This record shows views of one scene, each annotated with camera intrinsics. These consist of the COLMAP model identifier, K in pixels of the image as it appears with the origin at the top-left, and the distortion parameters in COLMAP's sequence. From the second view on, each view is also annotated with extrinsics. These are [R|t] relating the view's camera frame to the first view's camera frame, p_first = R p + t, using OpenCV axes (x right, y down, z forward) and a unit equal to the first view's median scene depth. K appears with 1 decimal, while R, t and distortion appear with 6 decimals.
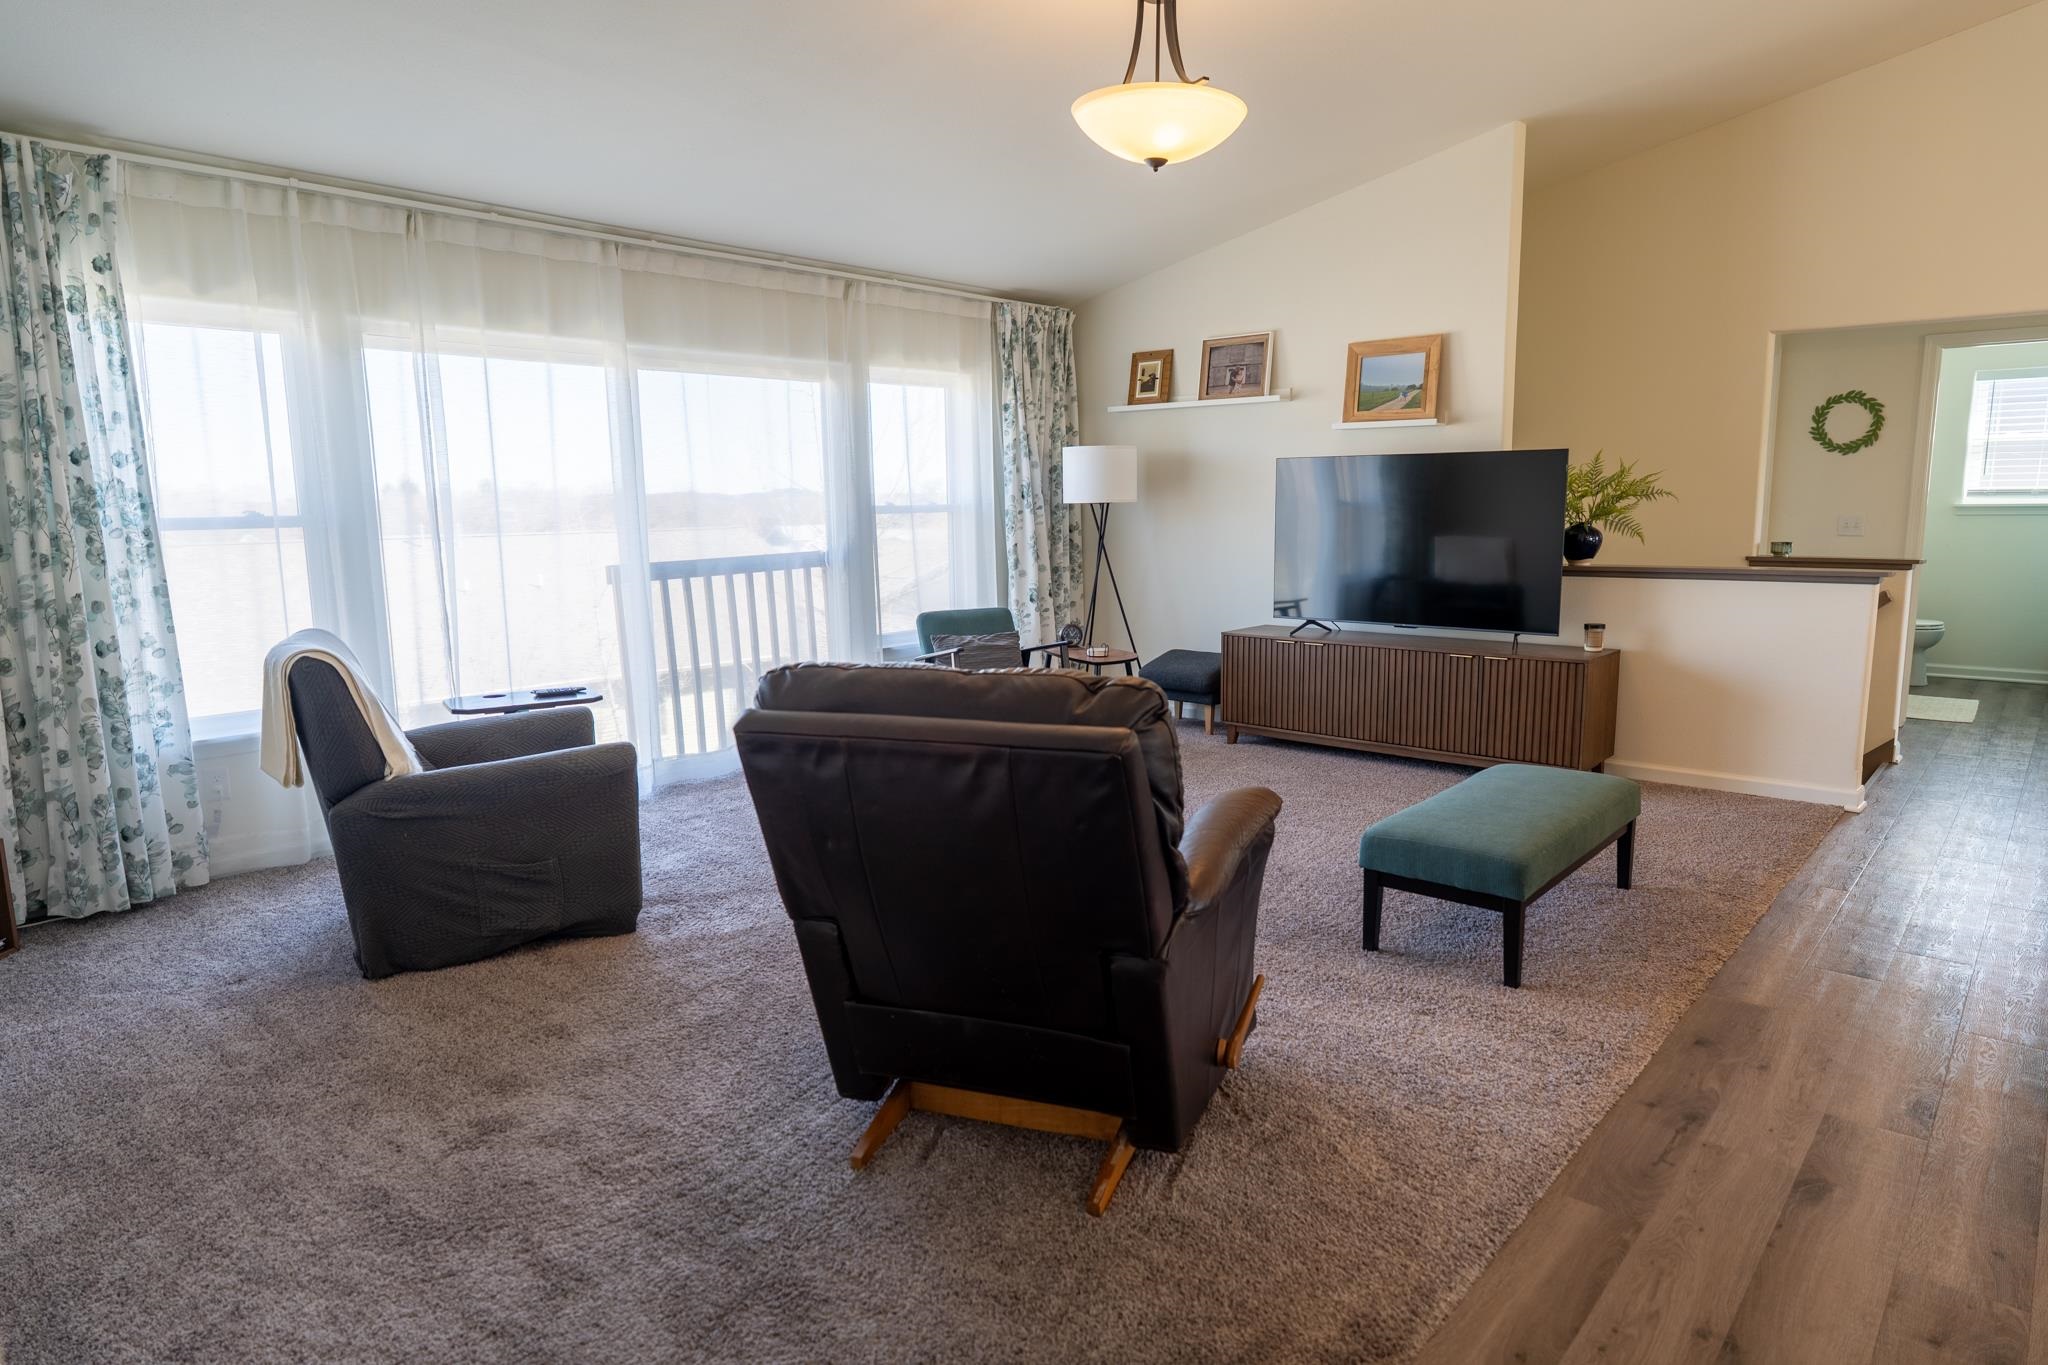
lens RADIAL K [[1198.8, 0, 1024.6], [0, 1198.8, 678.8], [0, 0, 1]] dist [-0.005065, -0.000697]
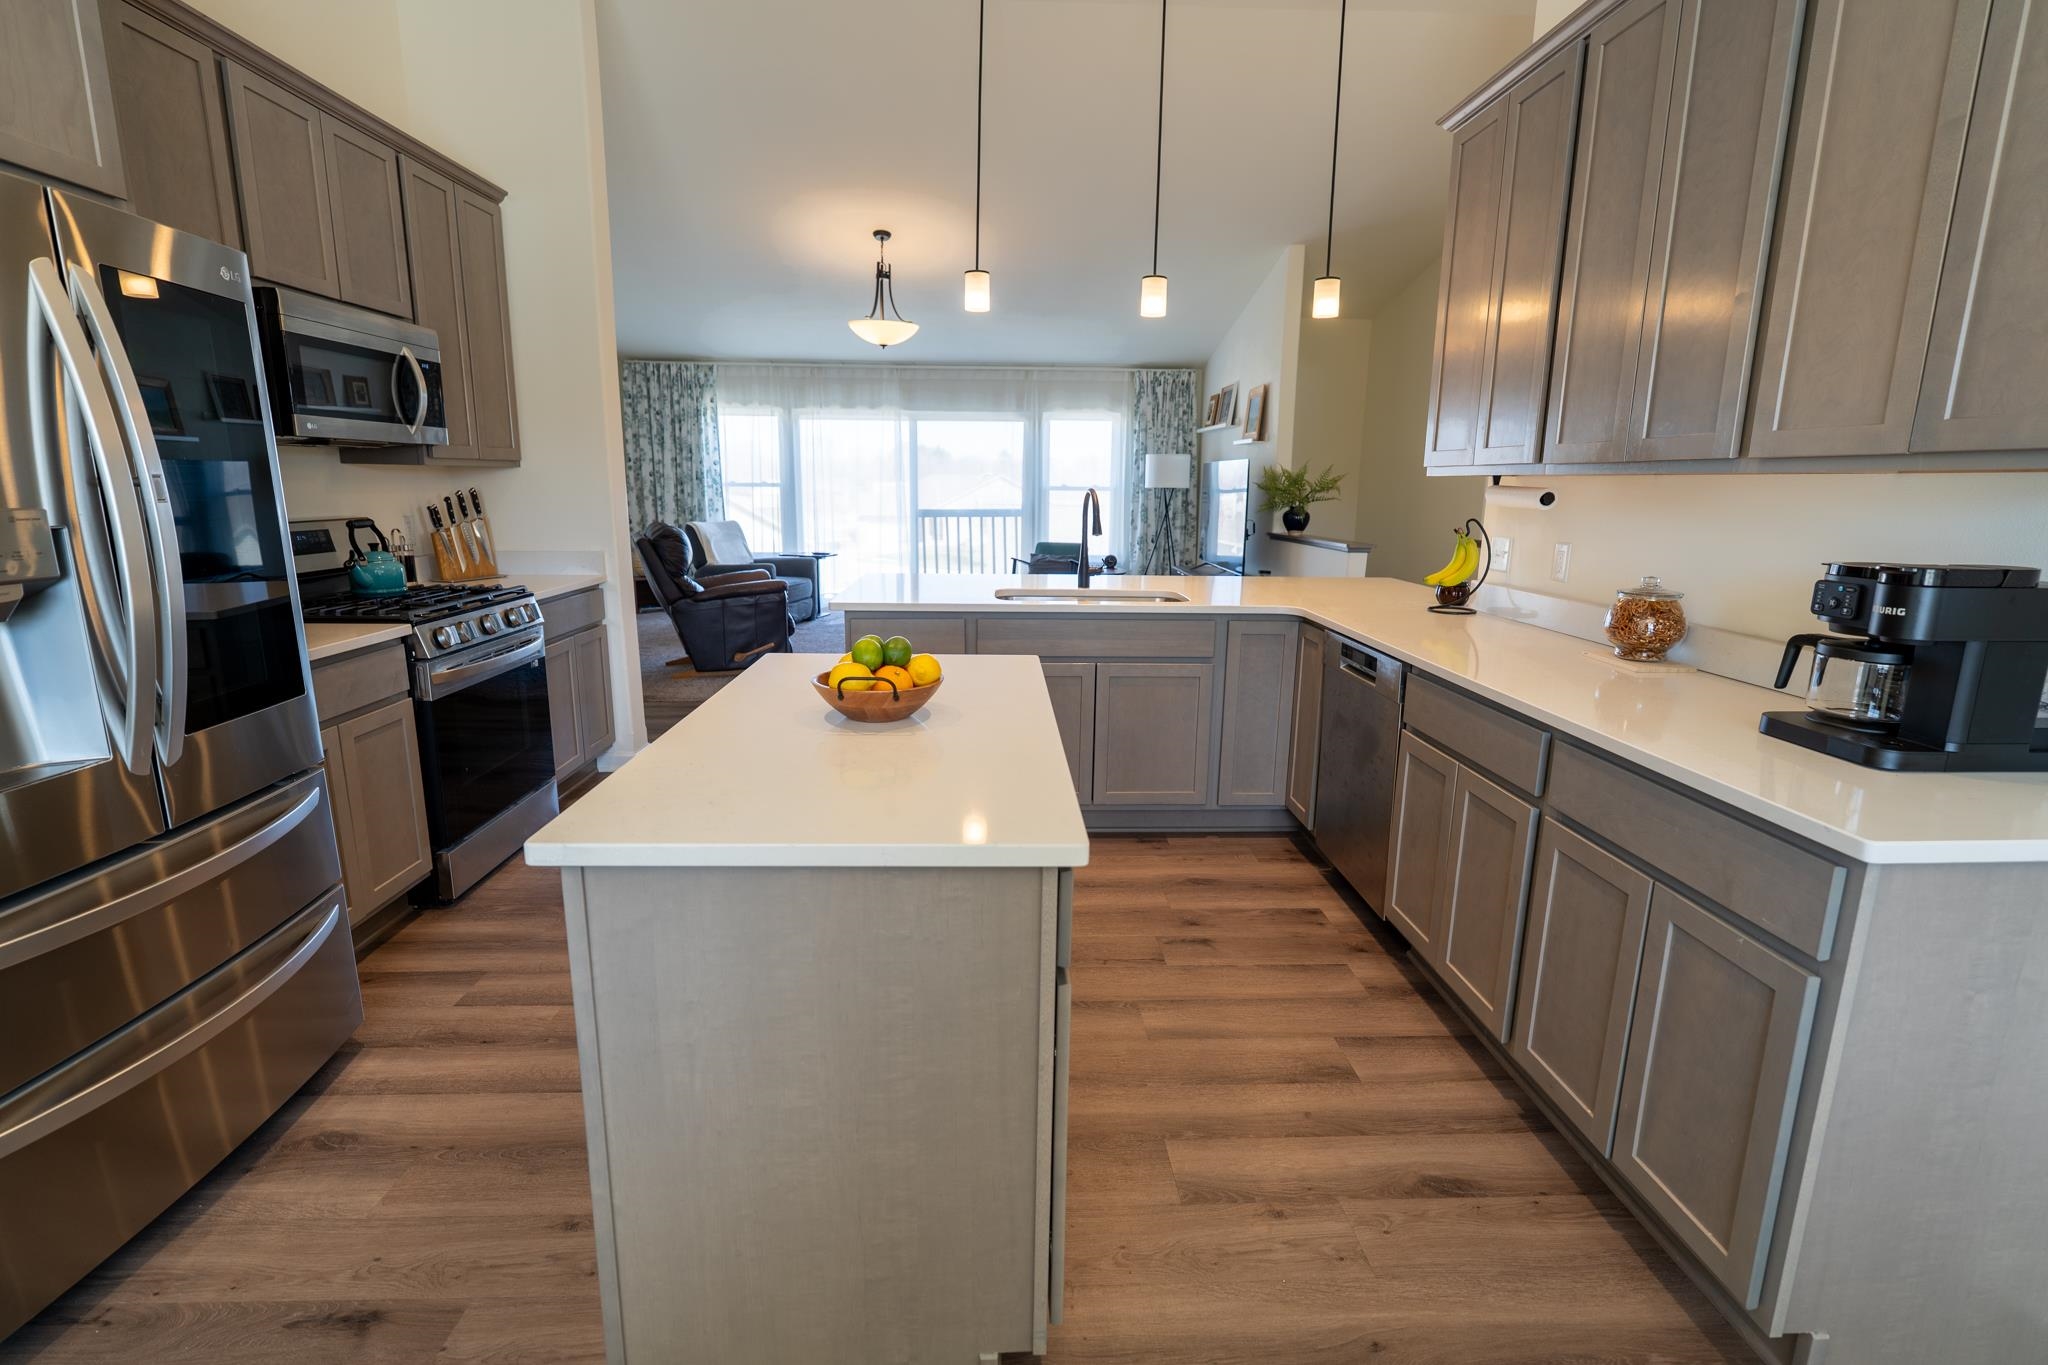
lens RADIAL K [[945.5, 0, 1024.1], [0, 945.5, 676.0], [0, 0, 1]] dist [-0.003496, -0.000964]
pose [[0.690865, 0.165077, -0.703885, 1.283675], [-0.127508, 0.986144, 0.106124, 0.000125], [0.711651, 0.016434, 0.702341, -0.113226]]
